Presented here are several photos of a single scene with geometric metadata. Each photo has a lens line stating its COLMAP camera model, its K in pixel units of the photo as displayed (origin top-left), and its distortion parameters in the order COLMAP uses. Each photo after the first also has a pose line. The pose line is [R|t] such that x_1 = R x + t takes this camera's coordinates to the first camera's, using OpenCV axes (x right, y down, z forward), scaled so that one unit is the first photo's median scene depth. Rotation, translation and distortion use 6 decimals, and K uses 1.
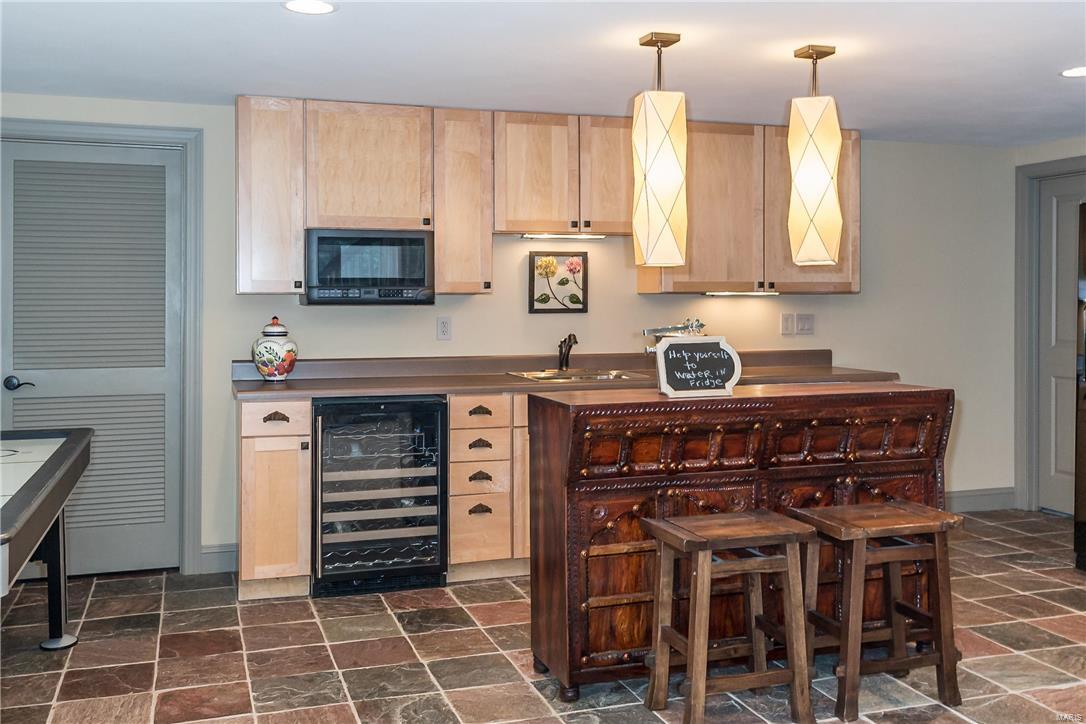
lens RADIAL K [[1042.1, 0, 528.9], [0, 1042.1, 297.6], [0, 0, 1]] dist [0.027997, 0.000000]
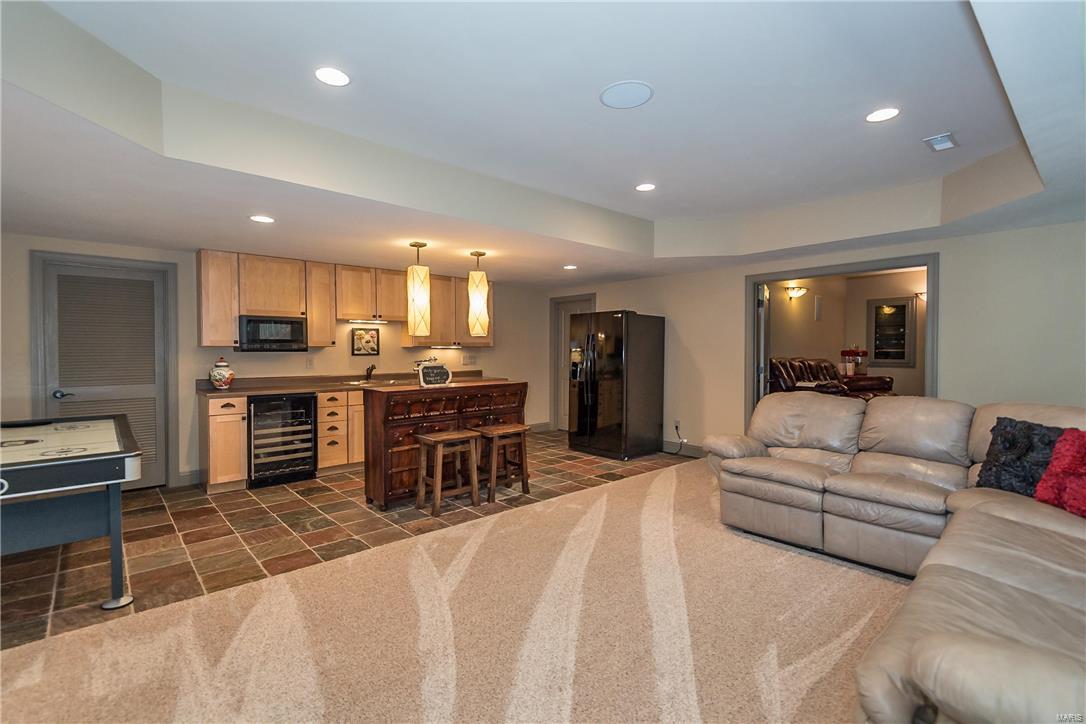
lens RADIAL K [[494.5, 0, 541.5], [0, 494.5, 361.5], [0, 0, 1]] dist [0.027075, -0.003645]
pose [[0.915775, -0.010241, 0.401561, -0.066773], [0.000866, 0.999723, 0.023522, 0.003312], [-0.401691, -0.021193, 0.915530, -0.164628]]
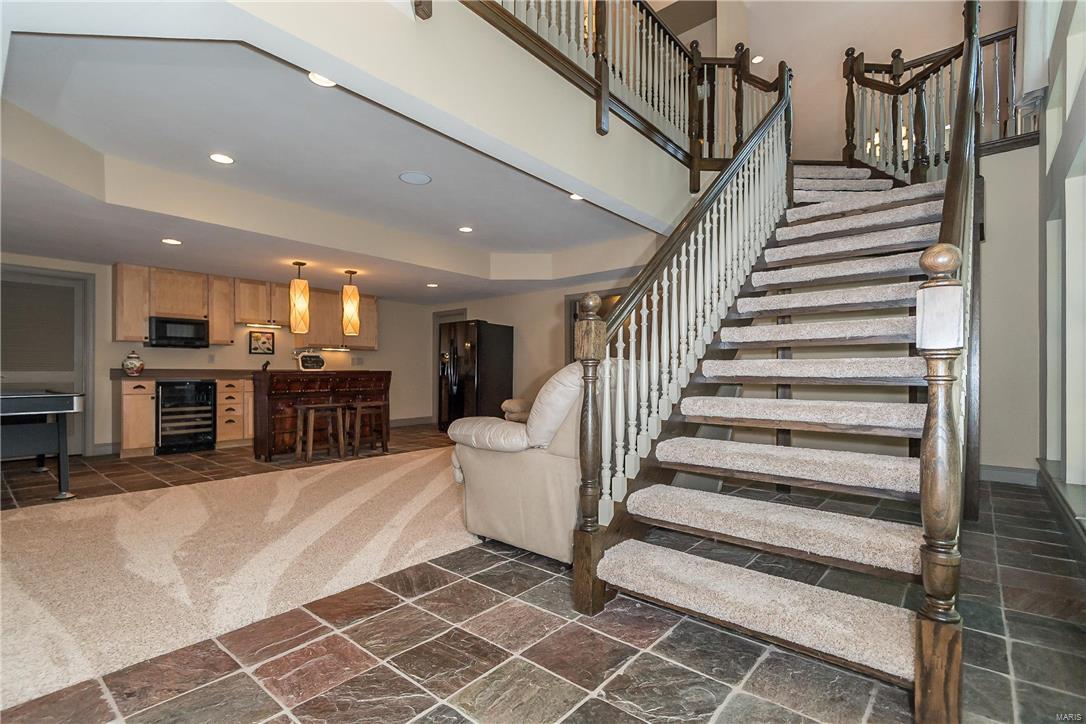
lens RADIAL K [[494.5, 0, 534.7], [0, 494.5, 369.9], [0, 0, 1]] dist [0.027075, -0.003645]
pose [[0.856555, 0.000654, 0.516056, -0.040378], [0.002377, 0.999984, -0.005213, 0.079052], [-0.516051, 0.005692, 0.856539, -0.588911]]
